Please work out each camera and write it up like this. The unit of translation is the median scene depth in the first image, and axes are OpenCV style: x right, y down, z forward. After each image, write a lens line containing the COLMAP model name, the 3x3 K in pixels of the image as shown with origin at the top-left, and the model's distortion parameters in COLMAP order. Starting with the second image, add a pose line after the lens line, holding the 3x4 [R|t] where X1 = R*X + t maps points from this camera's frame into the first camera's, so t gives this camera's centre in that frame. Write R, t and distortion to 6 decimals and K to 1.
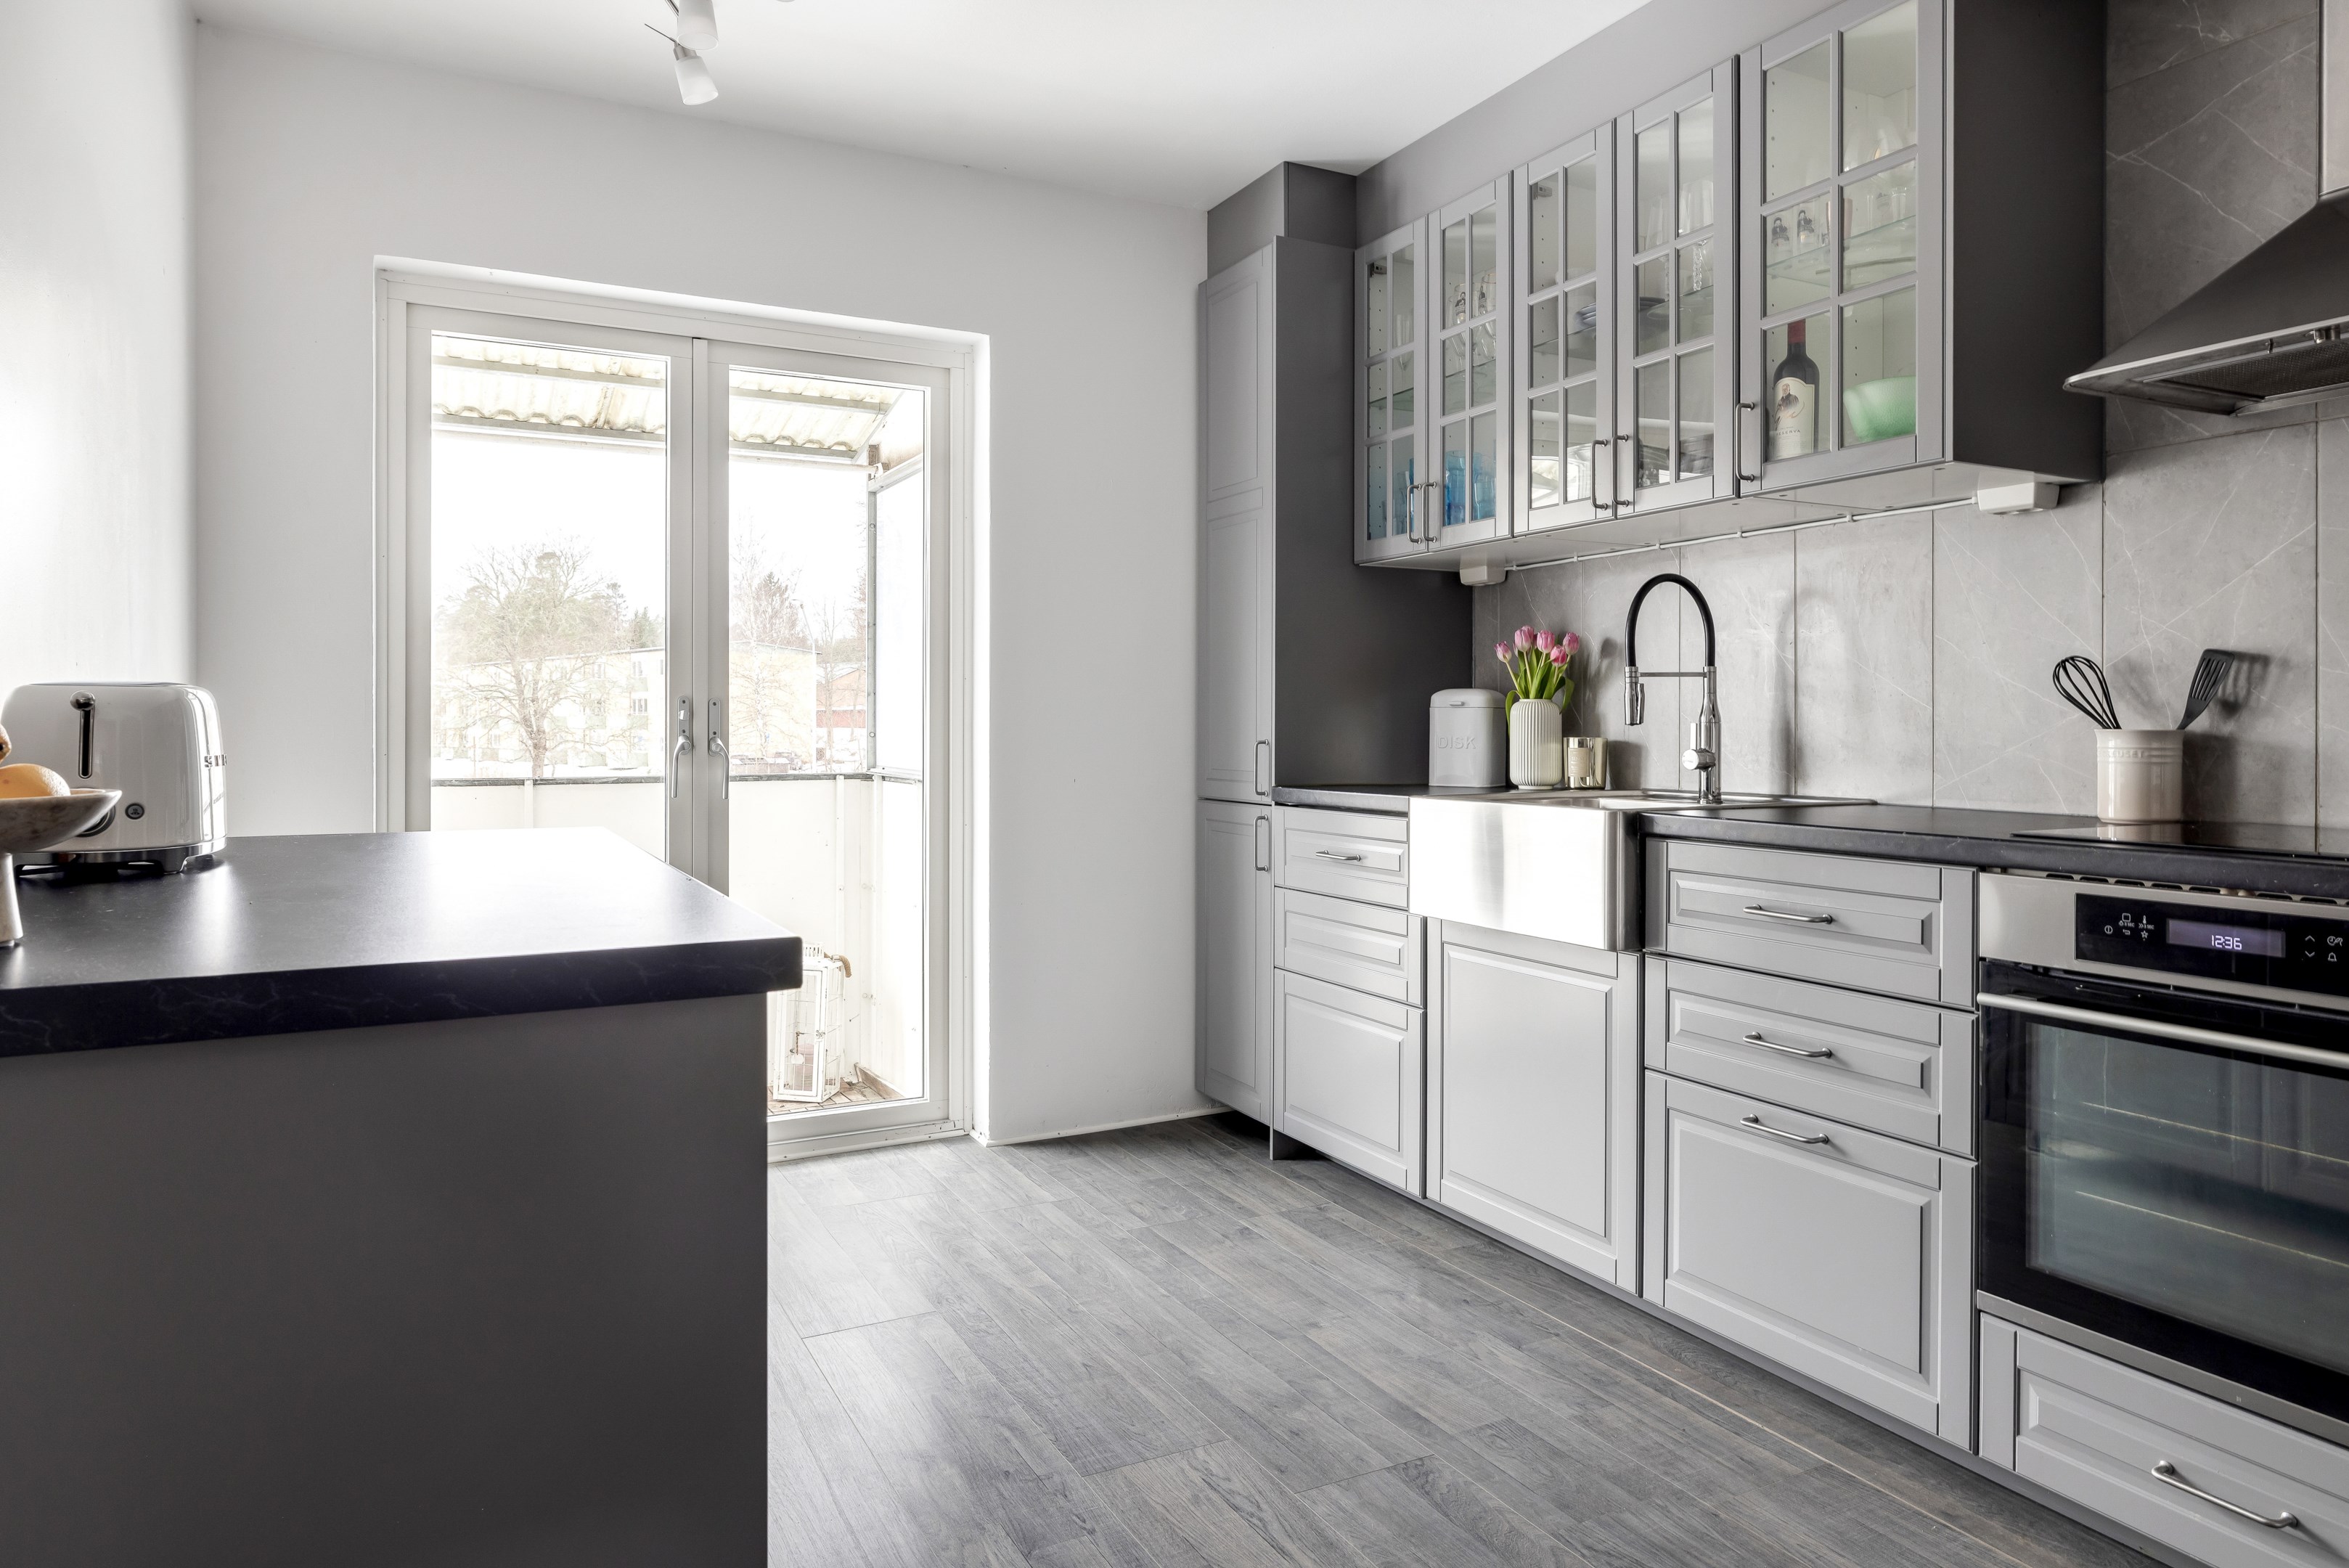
lens RADIAL K [[1429.0, 0, 1178.1], [0, 1429.0, 730.6], [0, 0, 1]] dist [-0.004778, -0.000089]
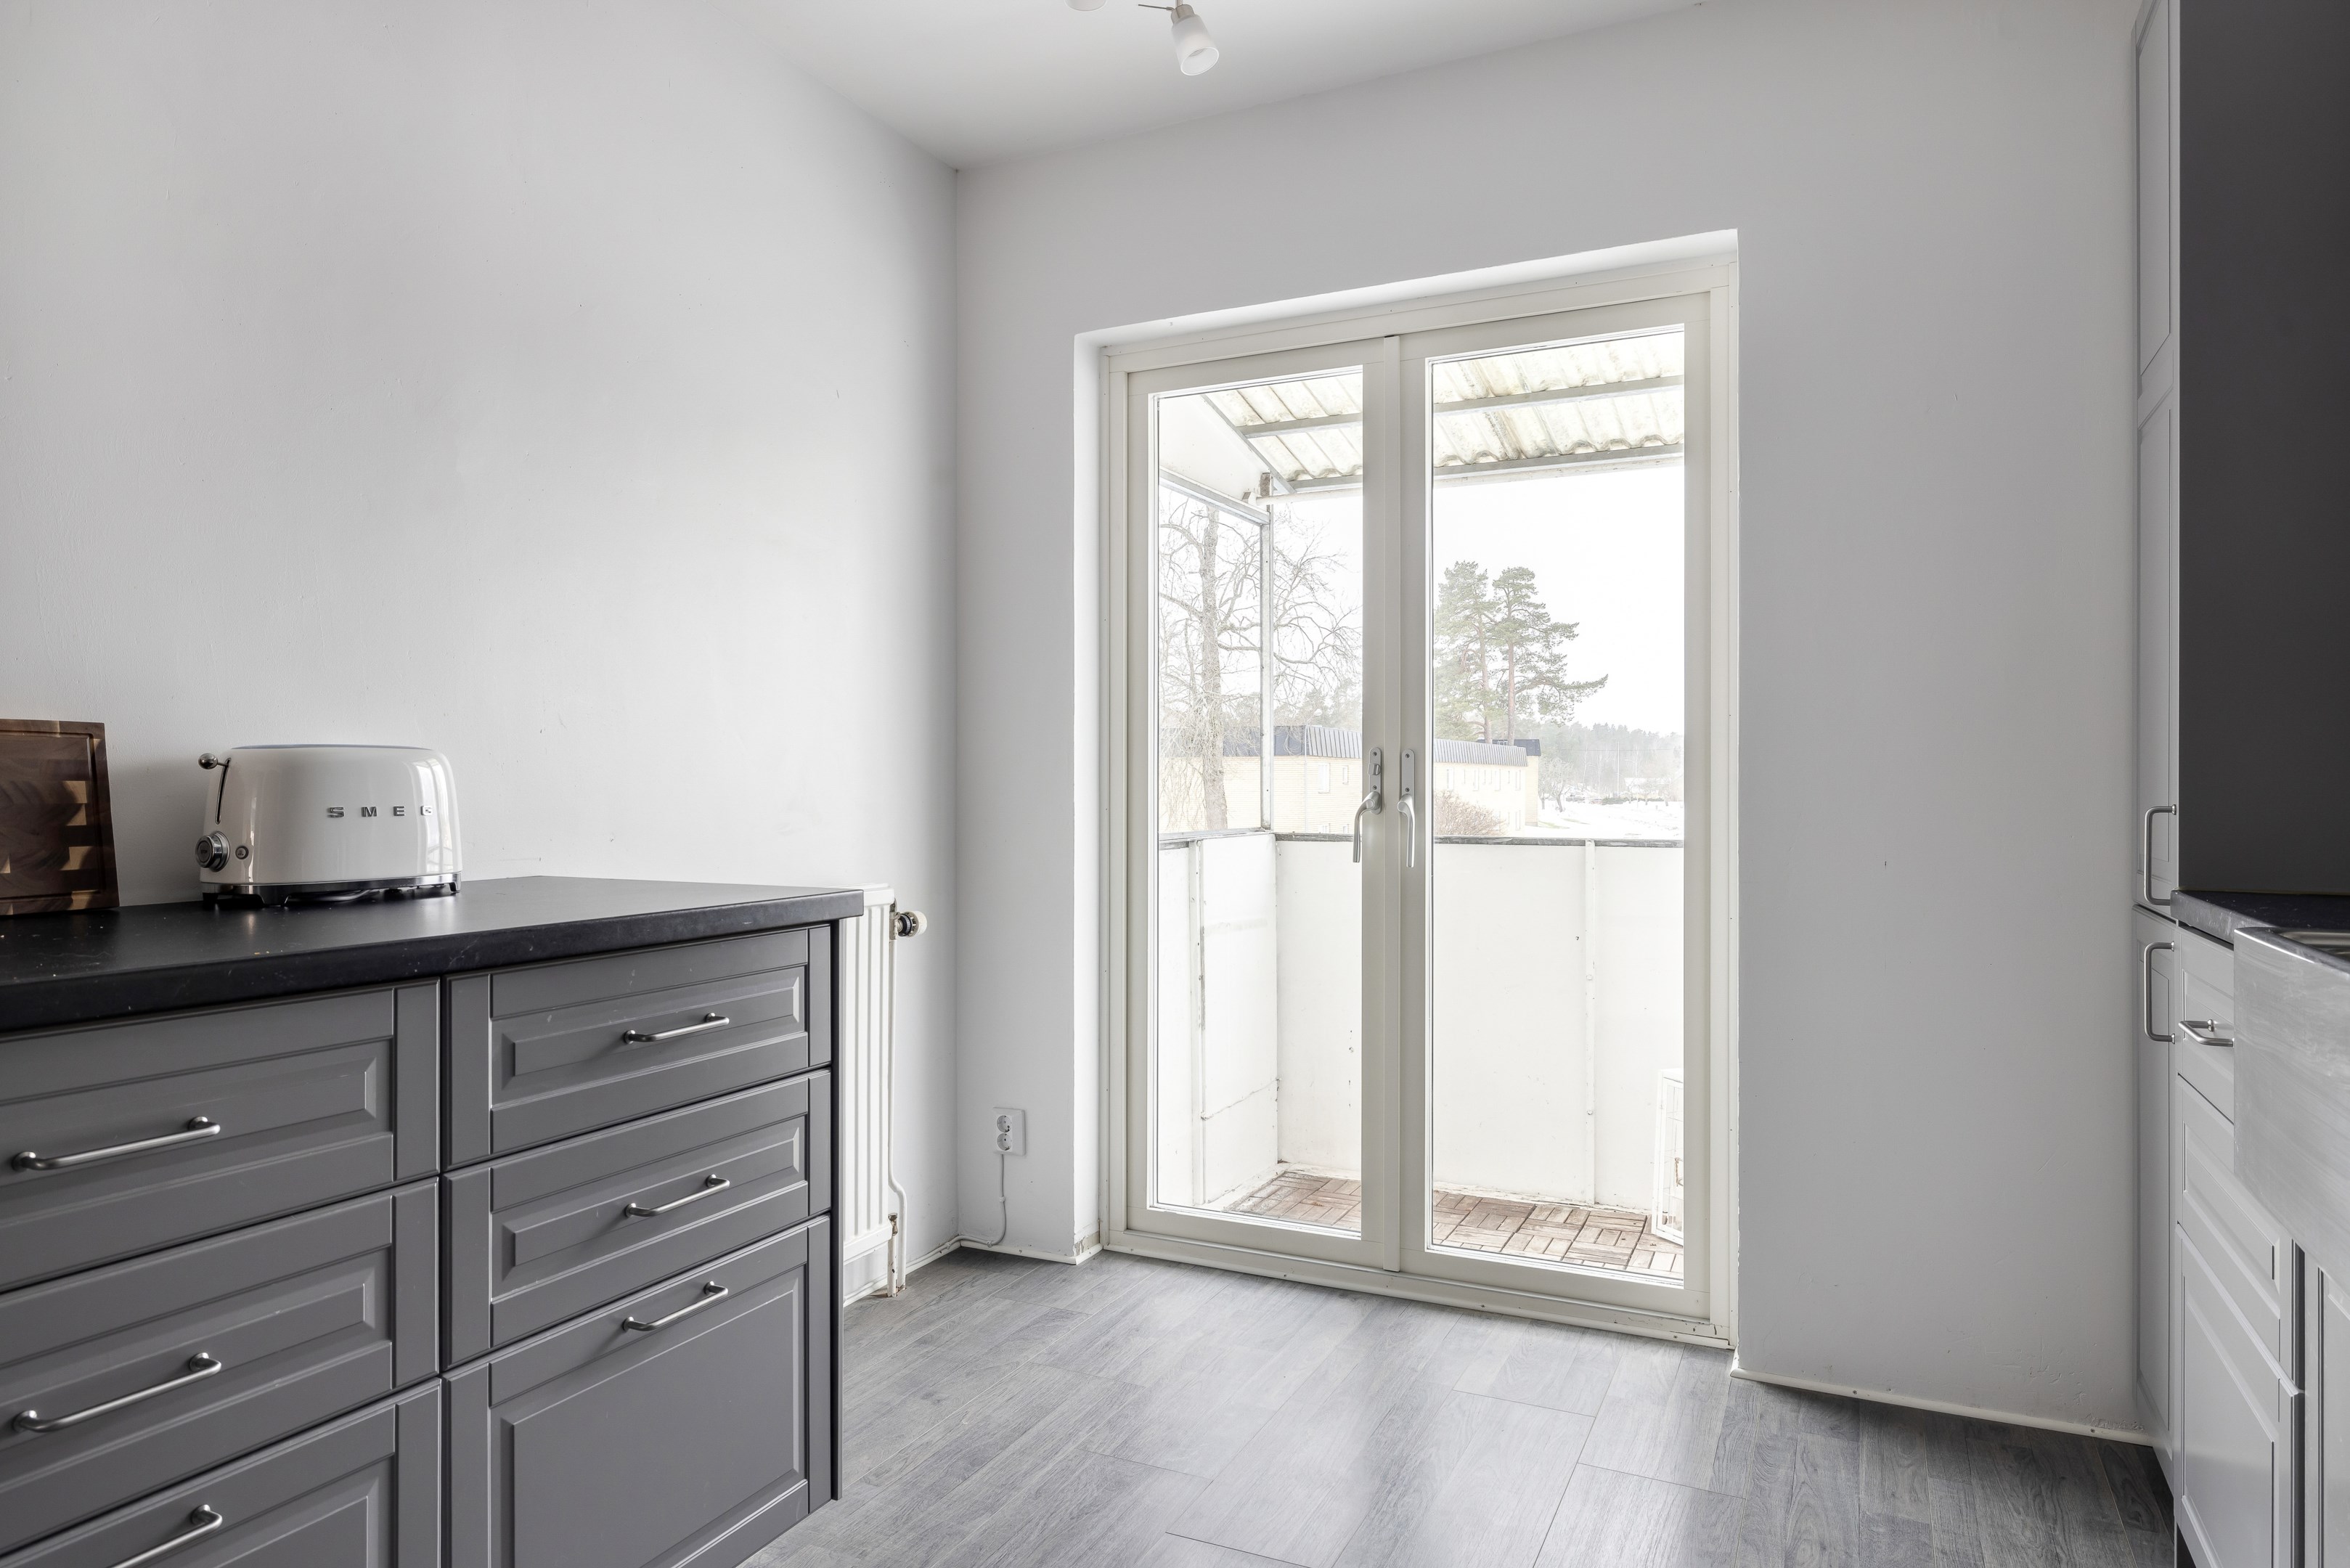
lens RADIAL K [[1429.5, 0, 1157.3], [0, 1429.5, 782.0], [0, 0, 1]] dist [-0.004778, -0.000089]
pose [[0.584295, -0.000208, -0.811542, 0.300741], [-0.002880, 0.999993, -0.002329, -0.000303], [0.811537, 0.003698, 0.584290, 0.389822]]
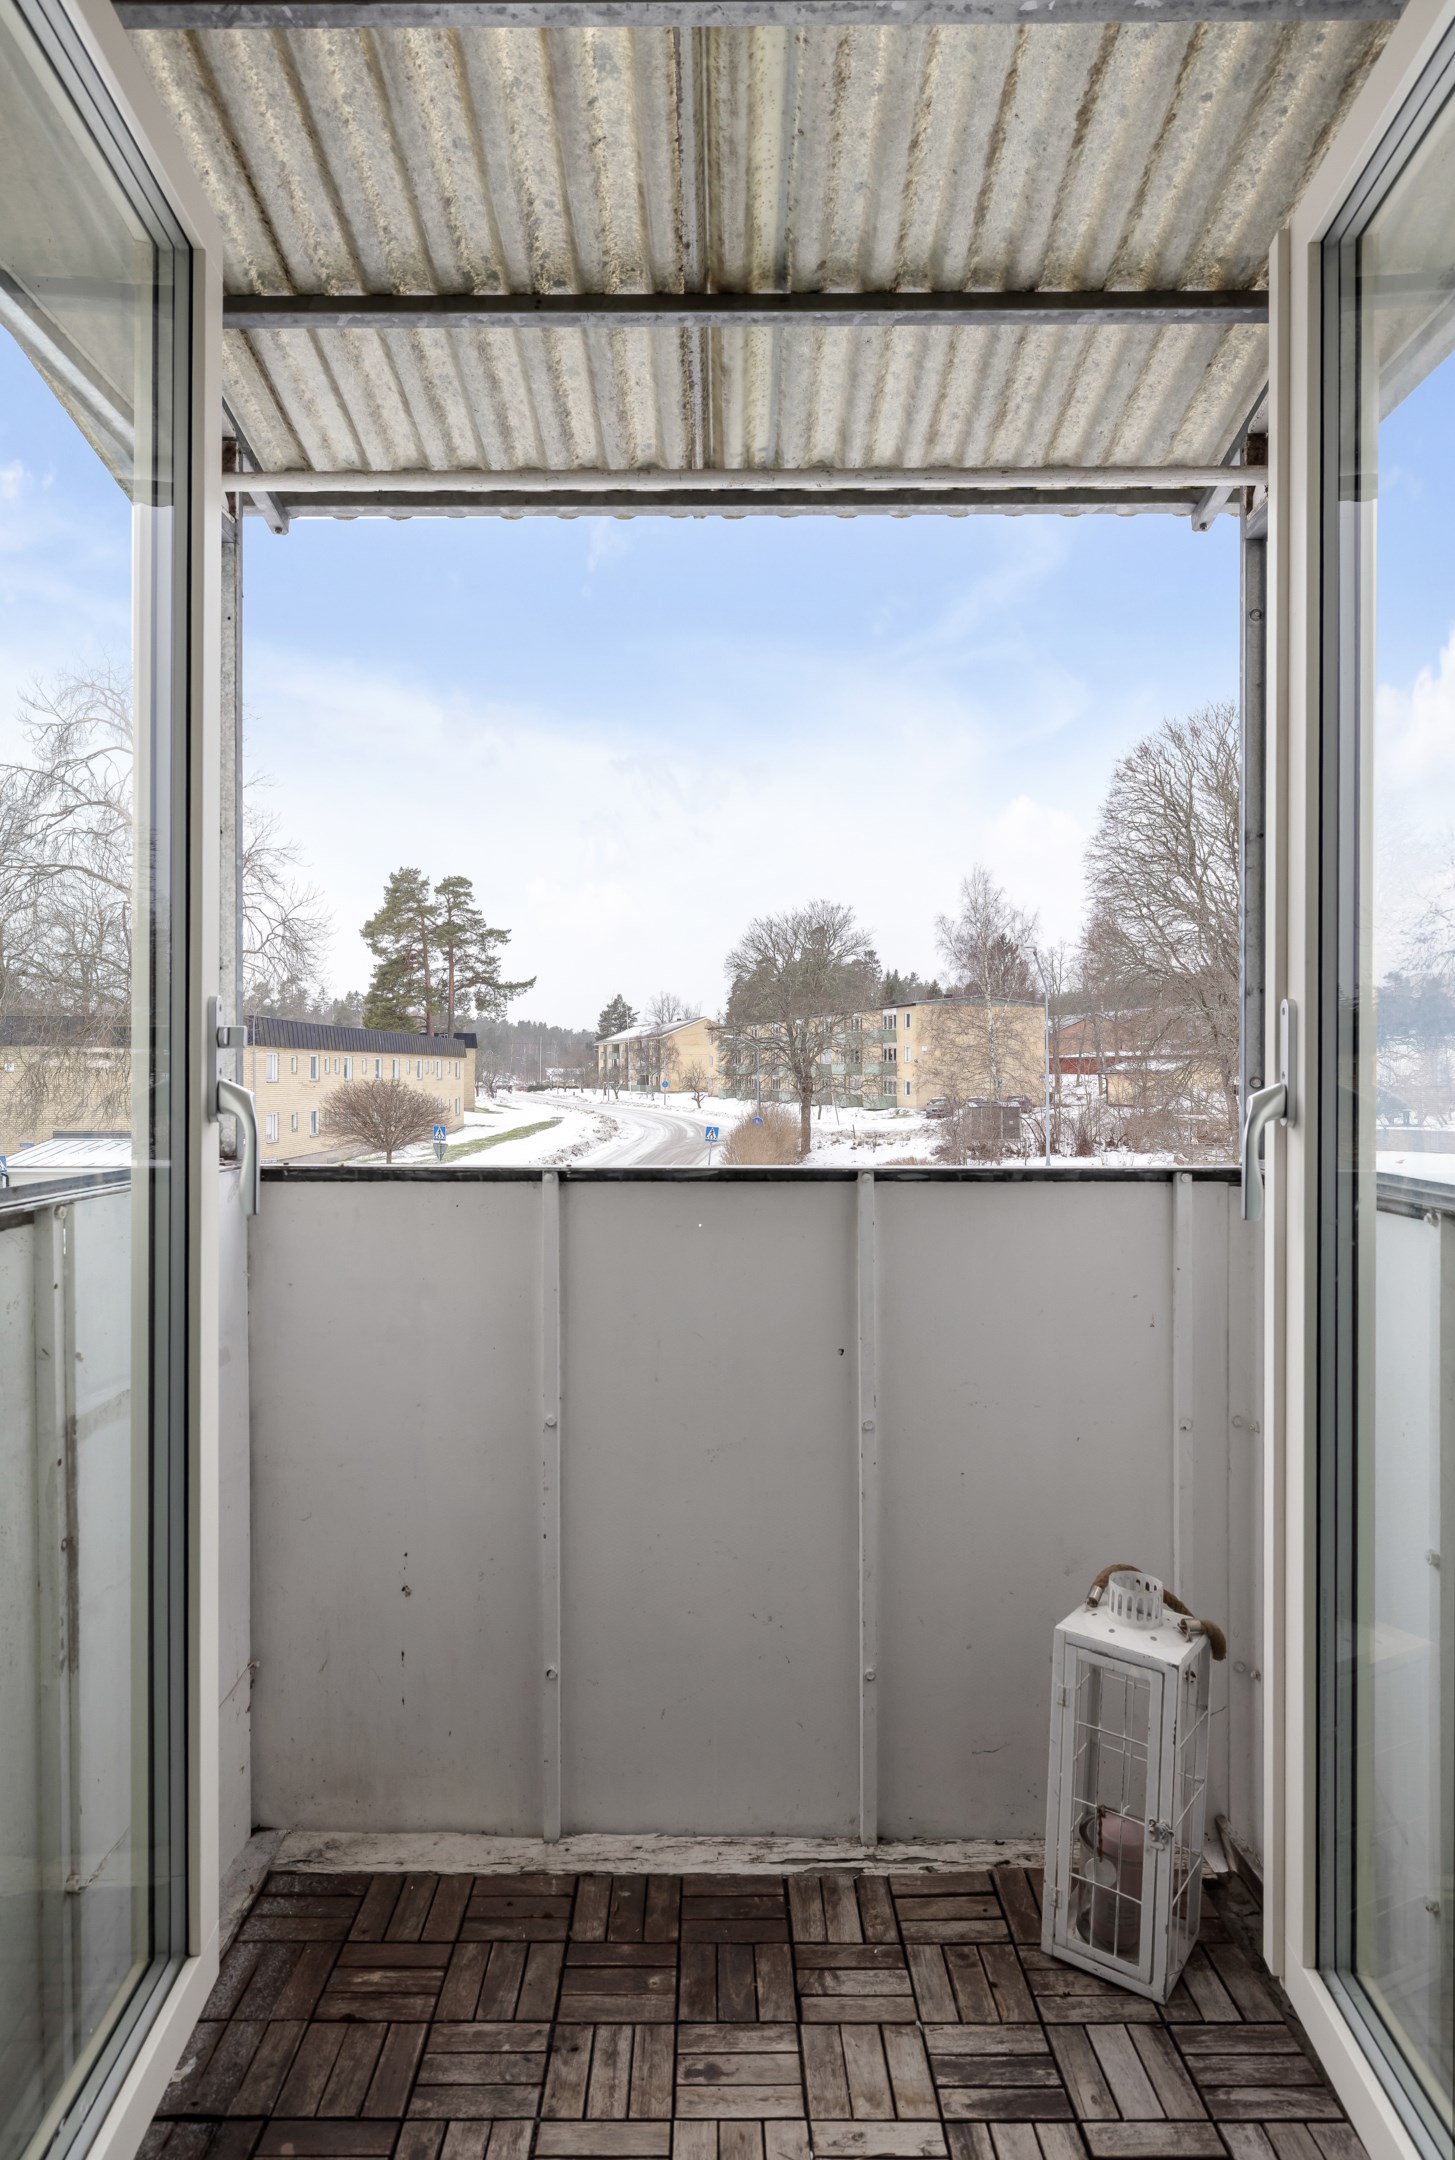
lens RADIAL K [[1286.2, 0, 711.5], [0, 1286.2, 1072.3], [0, 0, 1]] dist [0.007854, 0.004370]
pose [[0.877480, 0.000198, -0.479614, -0.255927], [-0.001866, 0.999994, -0.003001, 0.000614], [0.479610, 0.003528, 0.877474, 0.847698]]
